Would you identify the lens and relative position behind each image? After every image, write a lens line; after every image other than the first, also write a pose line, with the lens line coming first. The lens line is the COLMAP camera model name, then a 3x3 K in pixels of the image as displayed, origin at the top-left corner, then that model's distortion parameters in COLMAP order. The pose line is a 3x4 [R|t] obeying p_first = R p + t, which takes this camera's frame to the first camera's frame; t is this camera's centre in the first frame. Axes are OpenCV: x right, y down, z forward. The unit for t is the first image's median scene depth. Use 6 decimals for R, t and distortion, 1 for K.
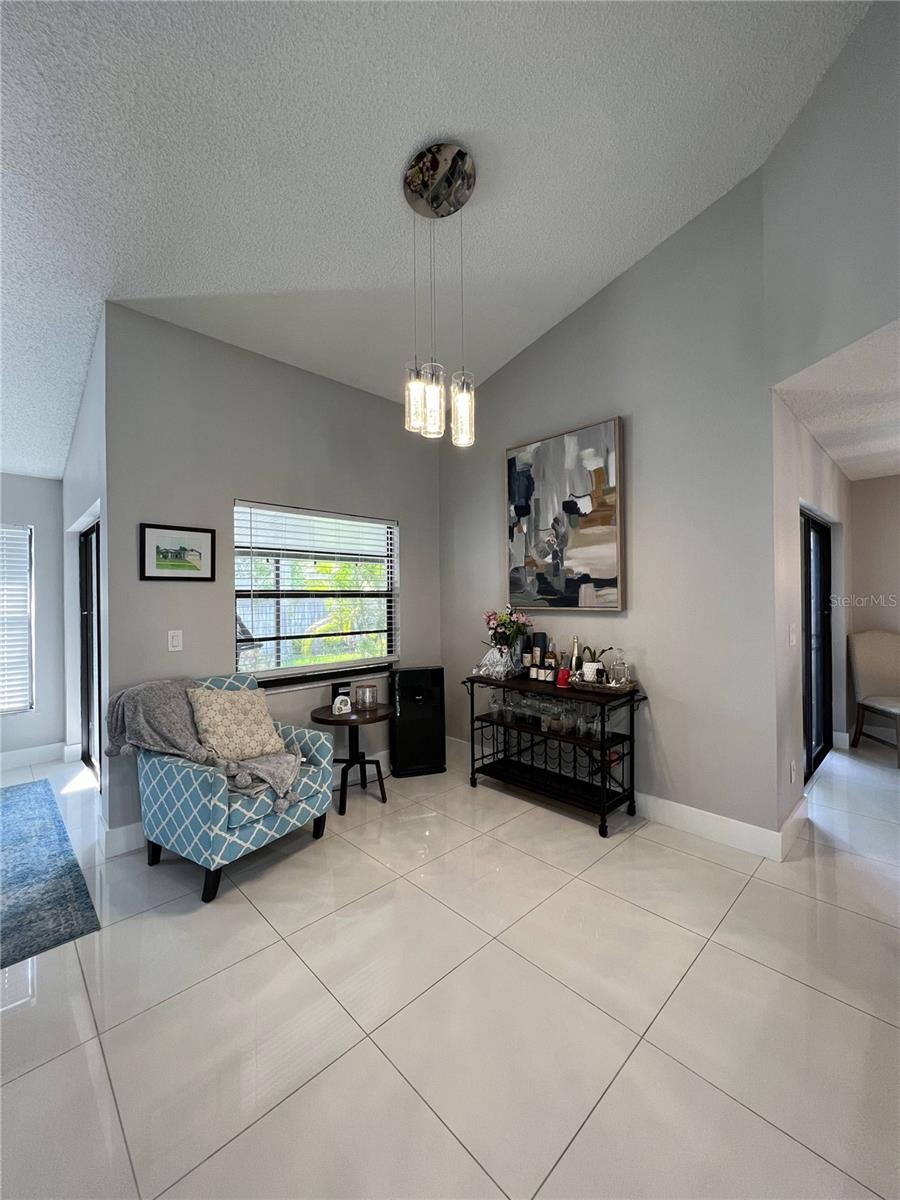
lens RADIAL K [[475.2, 0, 450.7], [0, 475.2, 595.0], [0, 0, 1]] dist [-0.001795, -0.000263]
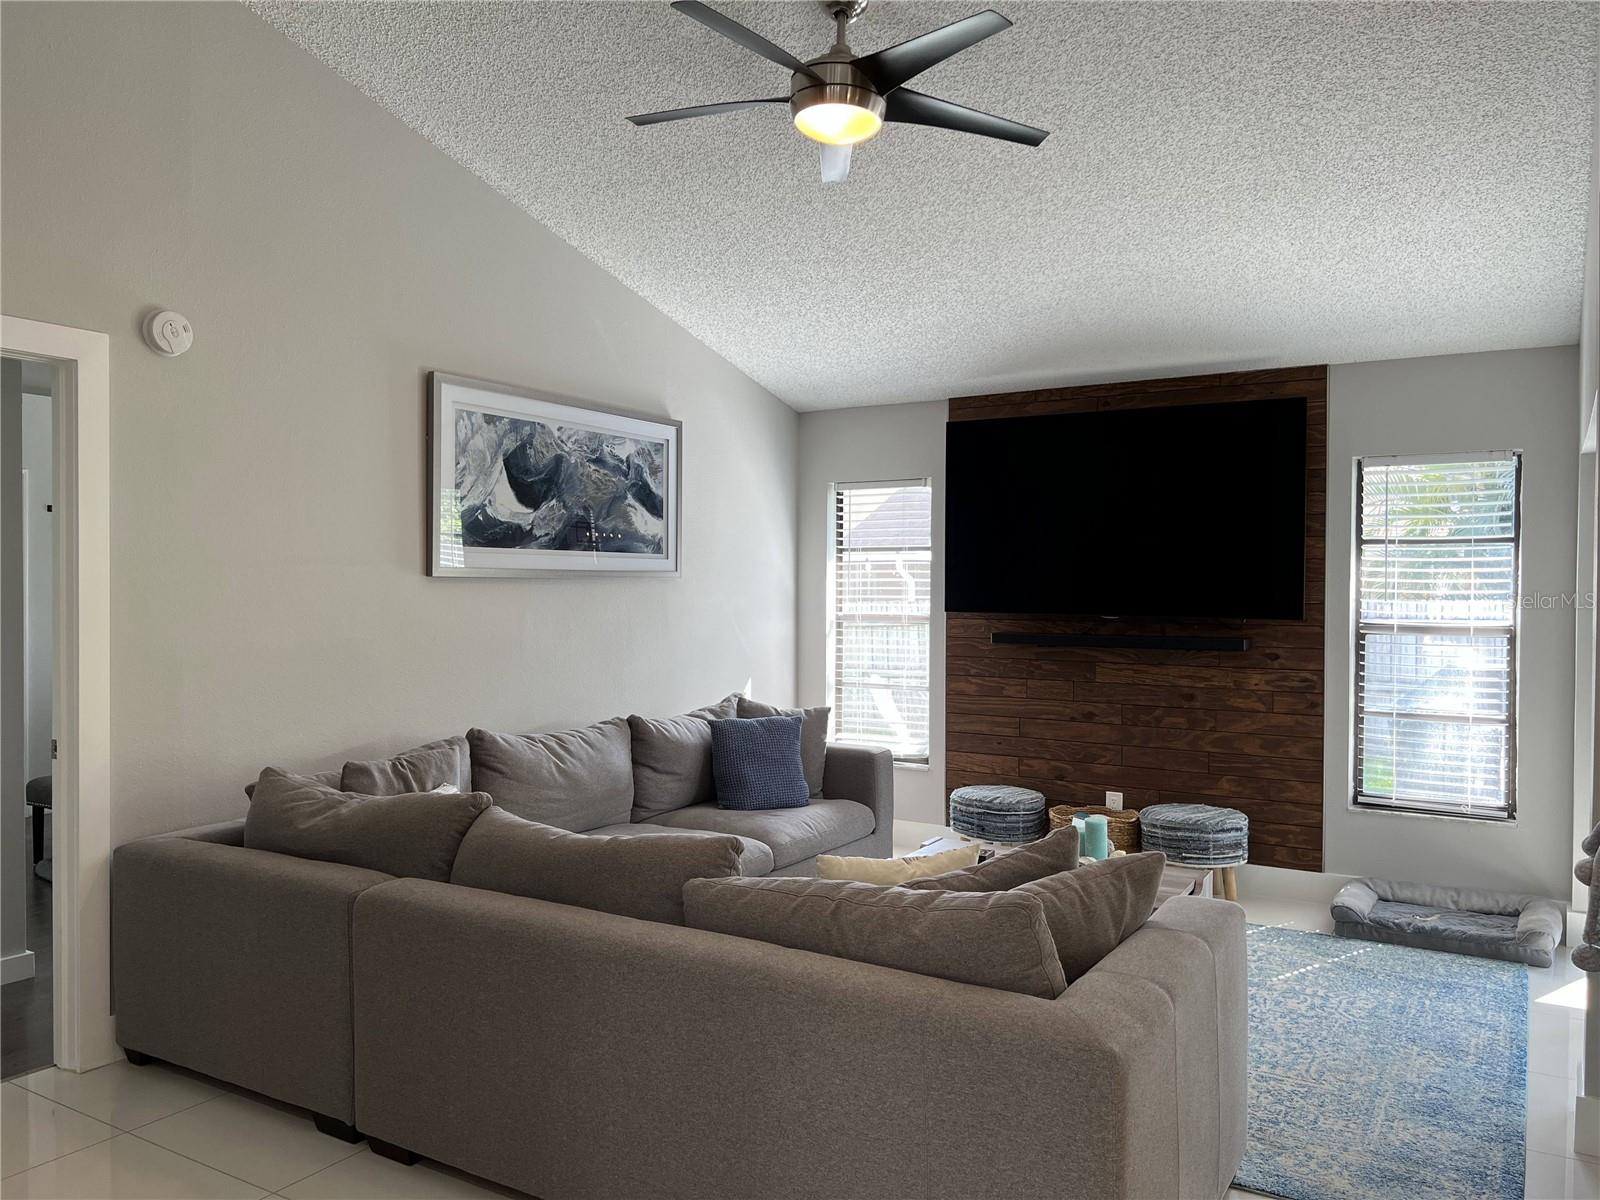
lens RADIAL K [[1205.9, 0, 805.0], [0, 1205.9, 601.5], [0, 0, 1]] dist [0.029497, -0.014473]
pose [[0.242654, 0.017490, -0.969955, 0.246805], [-0.005874, 0.999846, 0.016560, -0.005912], [0.970095, 0.001679, 0.242719, -0.037133]]
